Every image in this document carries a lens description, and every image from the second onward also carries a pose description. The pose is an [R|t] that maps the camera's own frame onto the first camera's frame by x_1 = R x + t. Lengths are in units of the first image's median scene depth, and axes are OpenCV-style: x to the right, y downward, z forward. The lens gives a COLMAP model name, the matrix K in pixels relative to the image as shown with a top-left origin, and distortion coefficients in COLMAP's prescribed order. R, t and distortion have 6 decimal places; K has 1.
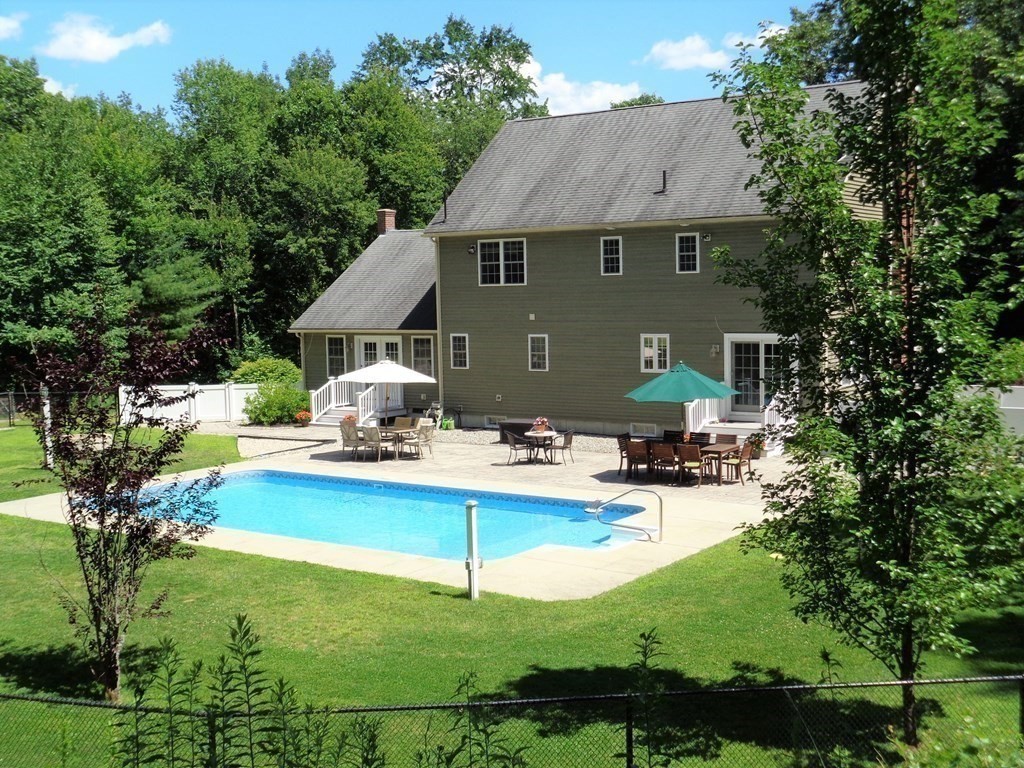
lens RADIAL K [[1244.7, 0, 508.1], [0, 1244.7, 382.8], [0, 0, 1]] dist [0.017006, 0.000000]
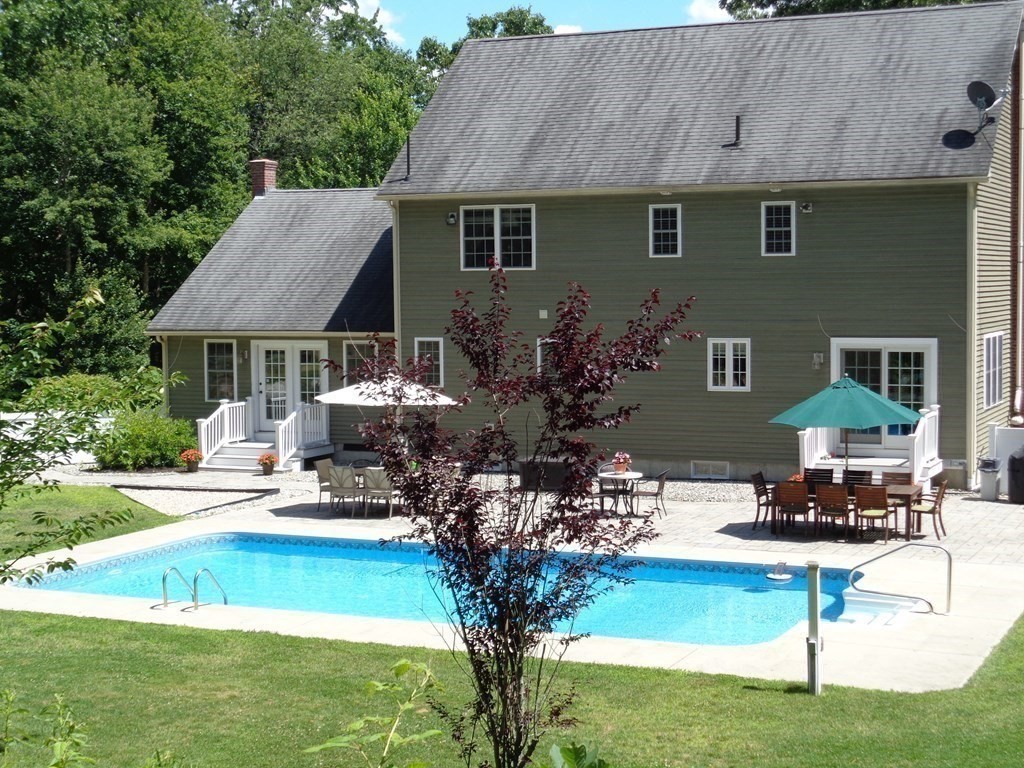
lens RADIAL K [[1761.5, 0, 514.7], [0, 1761.5, 385.4], [0, 0, 1]] dist [0.013648, 0.000000]
pose [[0.981045, -0.001523, 0.193773, -0.191157], [0.004594, 0.999871, -0.015401, 0.003620], [-0.193724, 0.015999, 0.980926, 0.008418]]
